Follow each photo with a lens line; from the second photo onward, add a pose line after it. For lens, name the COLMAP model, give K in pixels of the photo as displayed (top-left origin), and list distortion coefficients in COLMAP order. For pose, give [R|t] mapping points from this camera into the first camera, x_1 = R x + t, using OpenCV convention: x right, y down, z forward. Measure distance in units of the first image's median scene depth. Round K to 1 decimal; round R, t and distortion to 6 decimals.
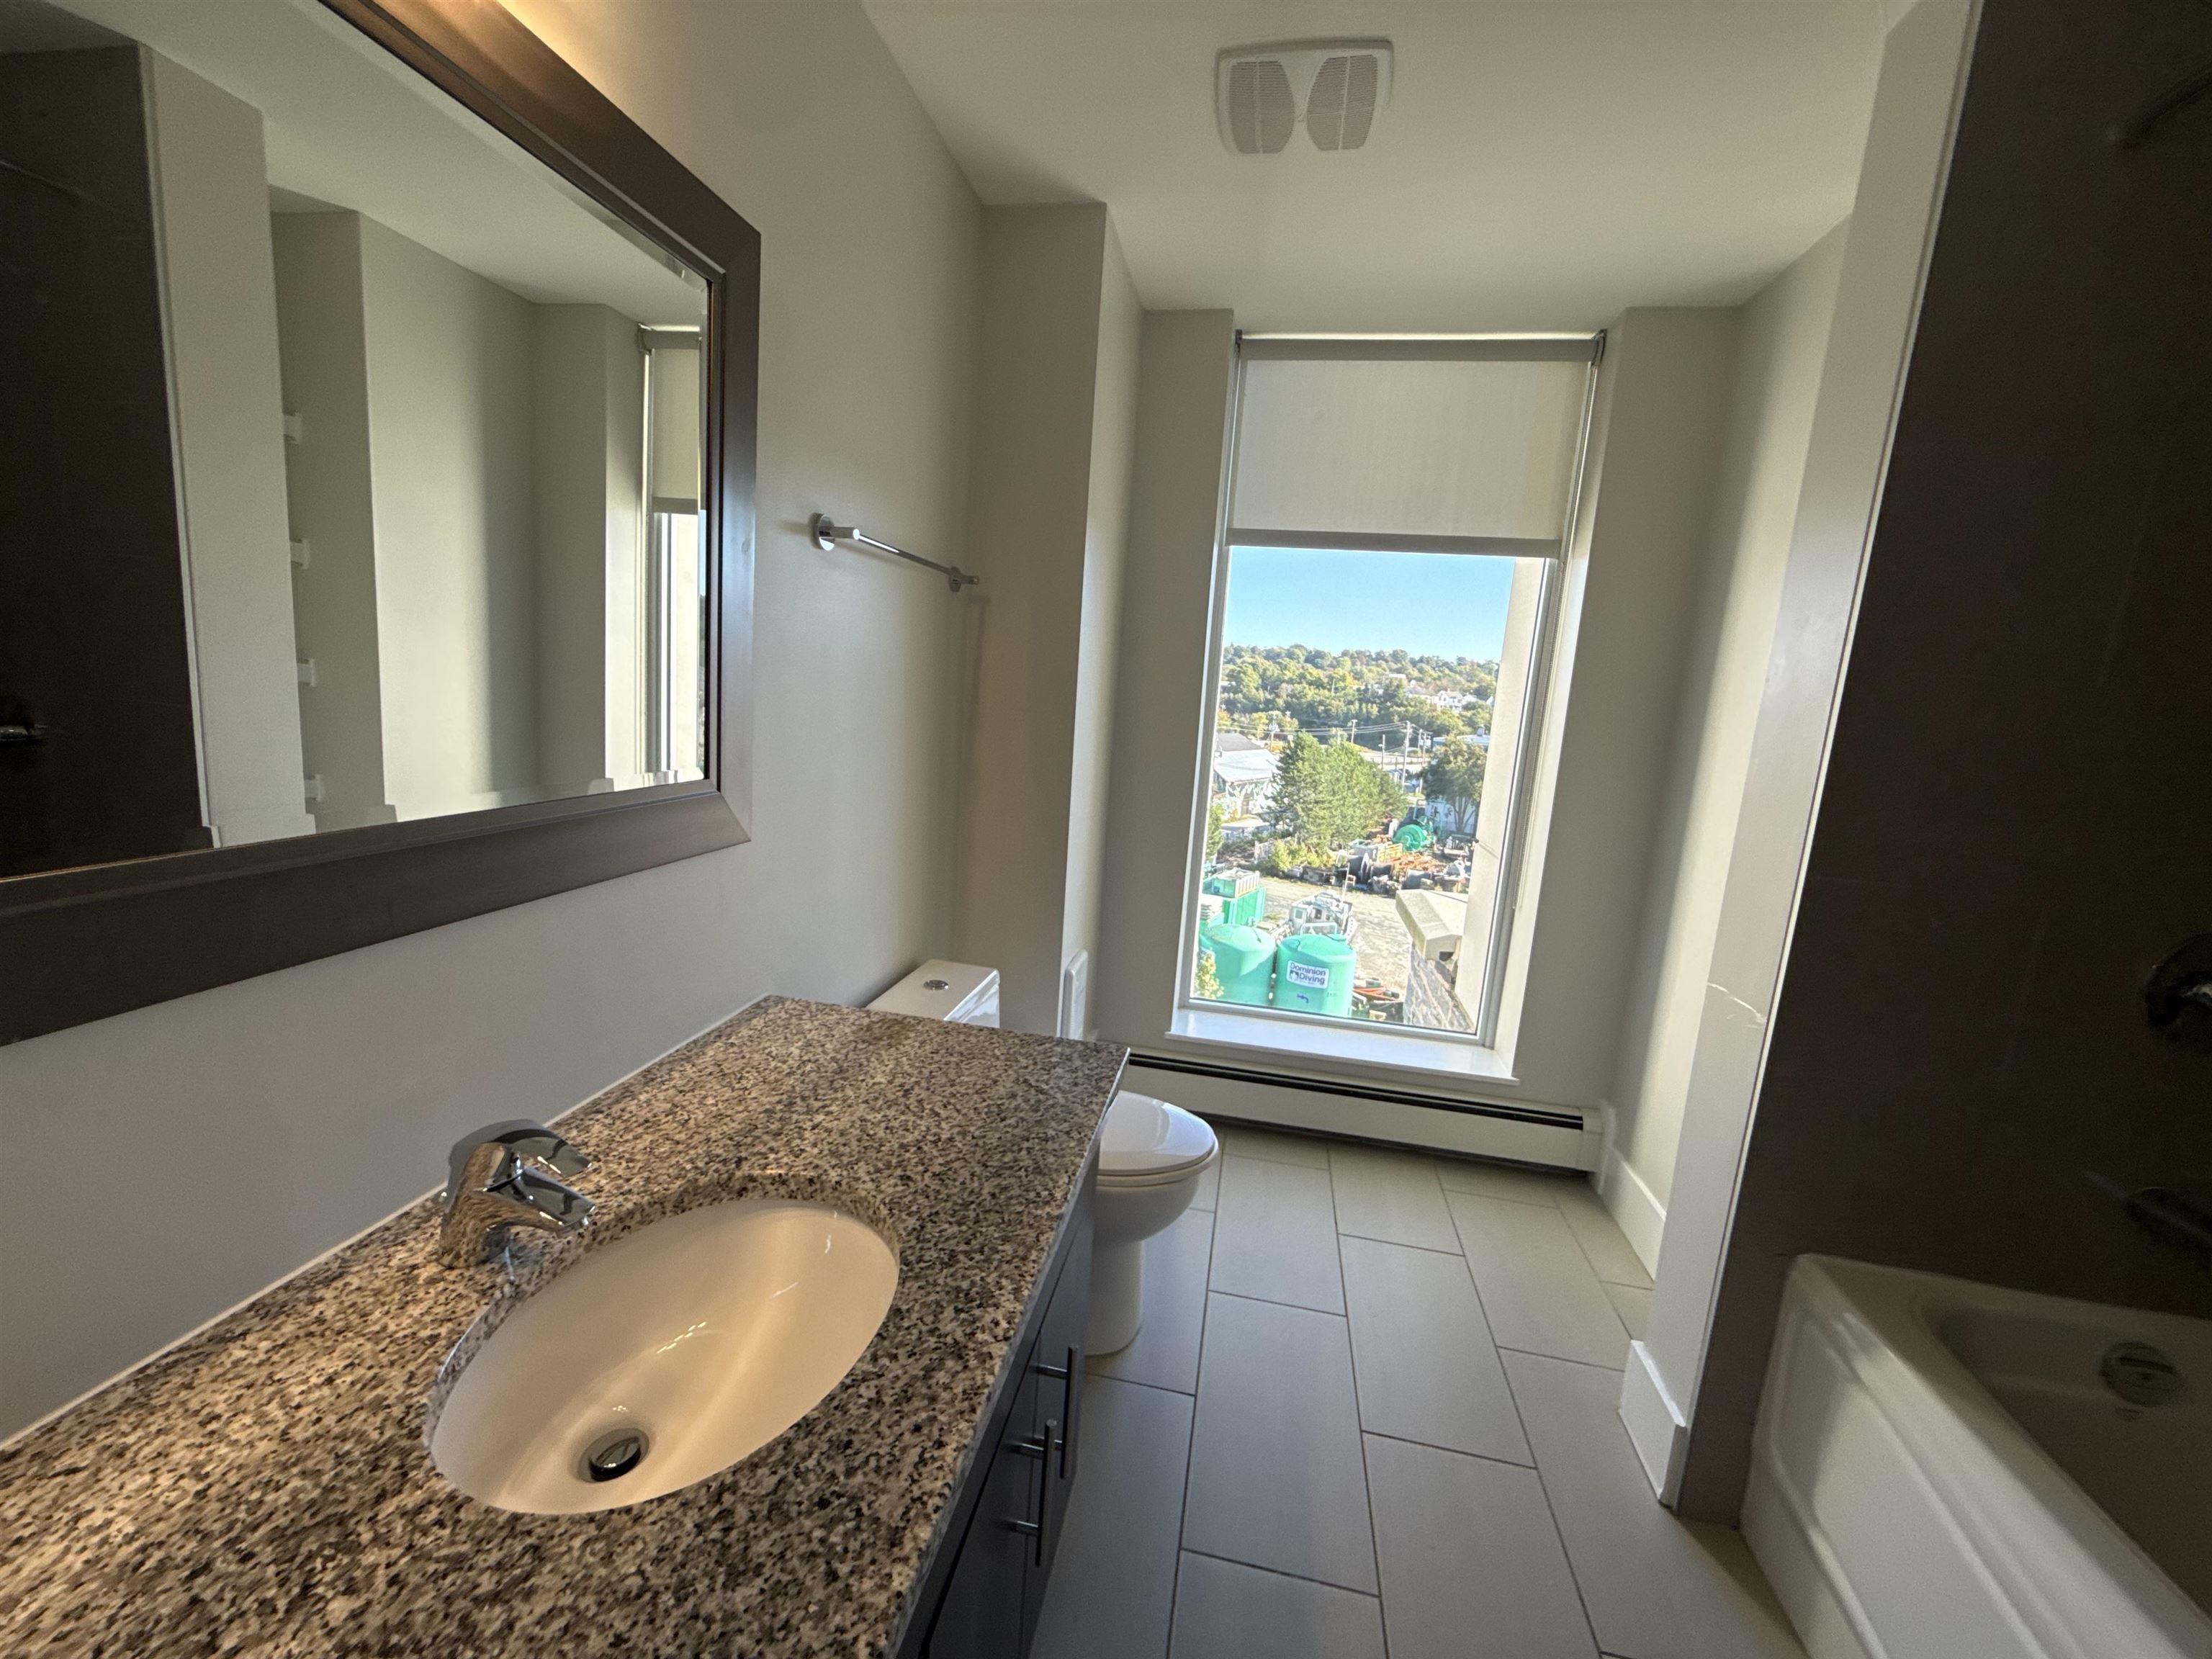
lens RADIAL K [[879.1, 0, 1105.4], [0, 879.1, 827.3], [0, 0, 1]] dist [-0.001518, -0.000050]
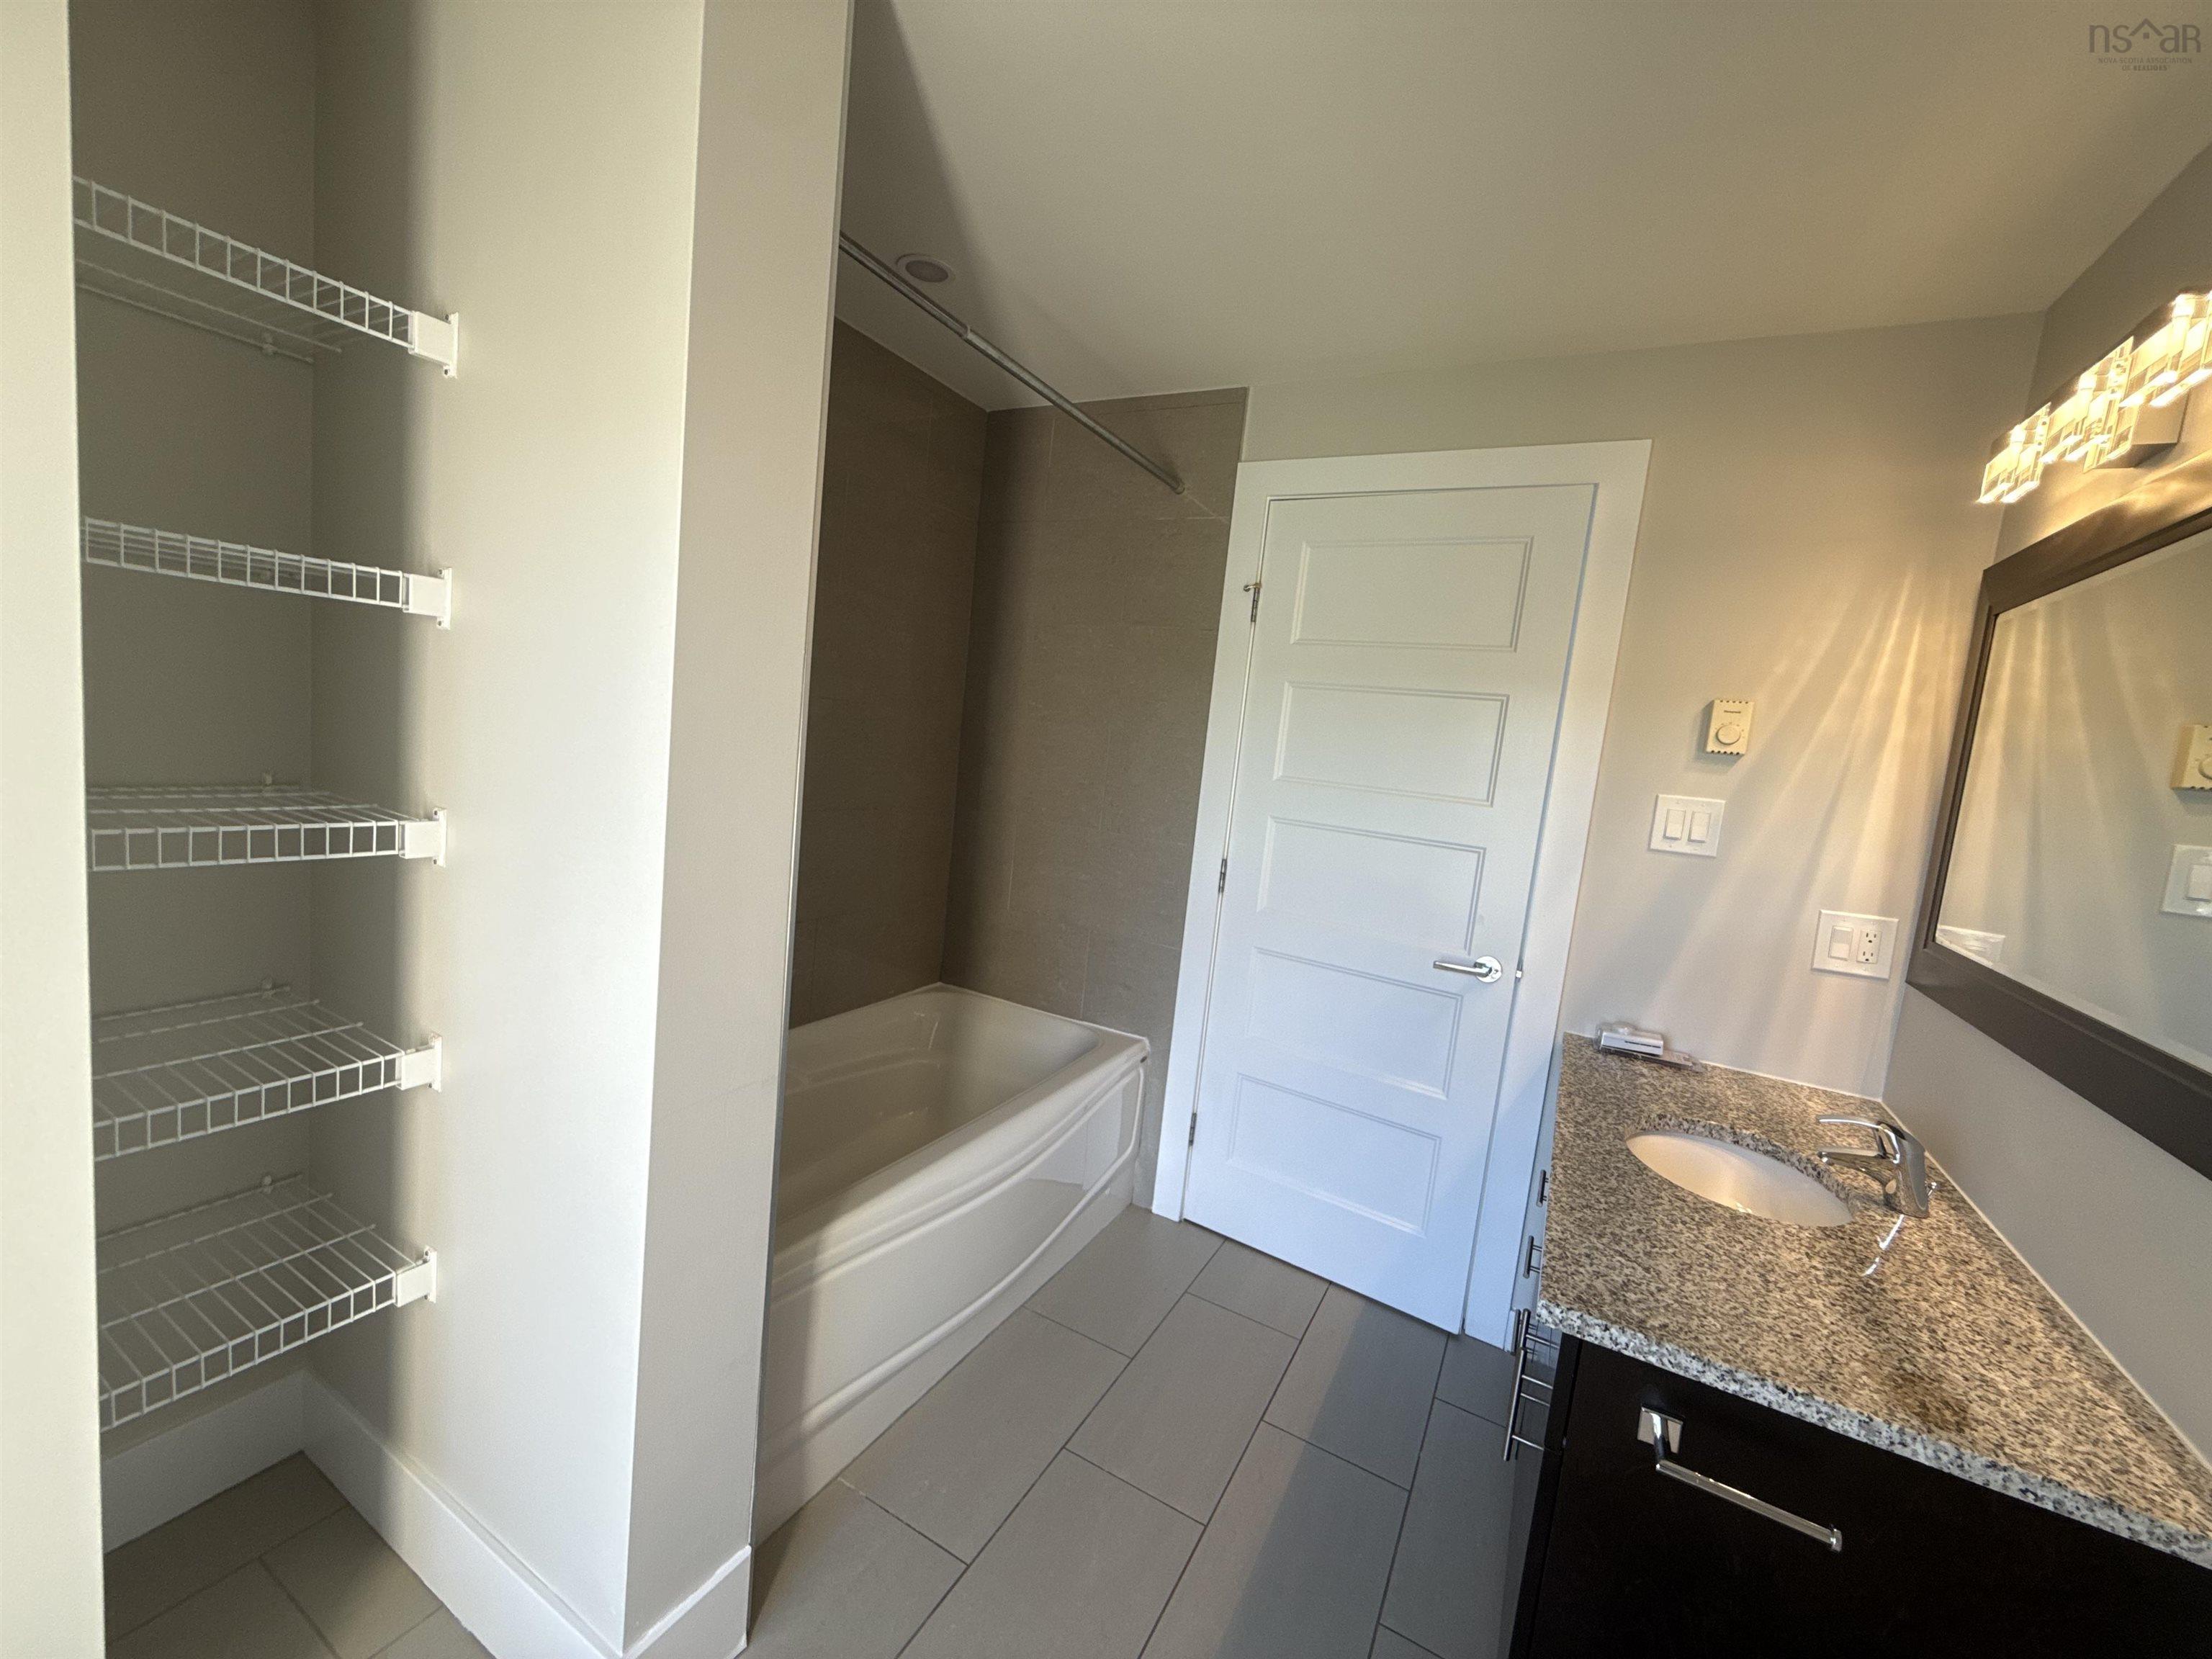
lens RADIAL K [[879.1, 0, 1105.4], [0, 879.1, 827.3], [0, 0, 1]] dist [-0.001518, -0.000050]
pose [[-0.936946, -0.196496, 0.289002, 0.303719], [-0.113626, 0.953313, 0.279794, -0.401003], [-0.330488, 0.229313, -0.915529, 2.147565]]
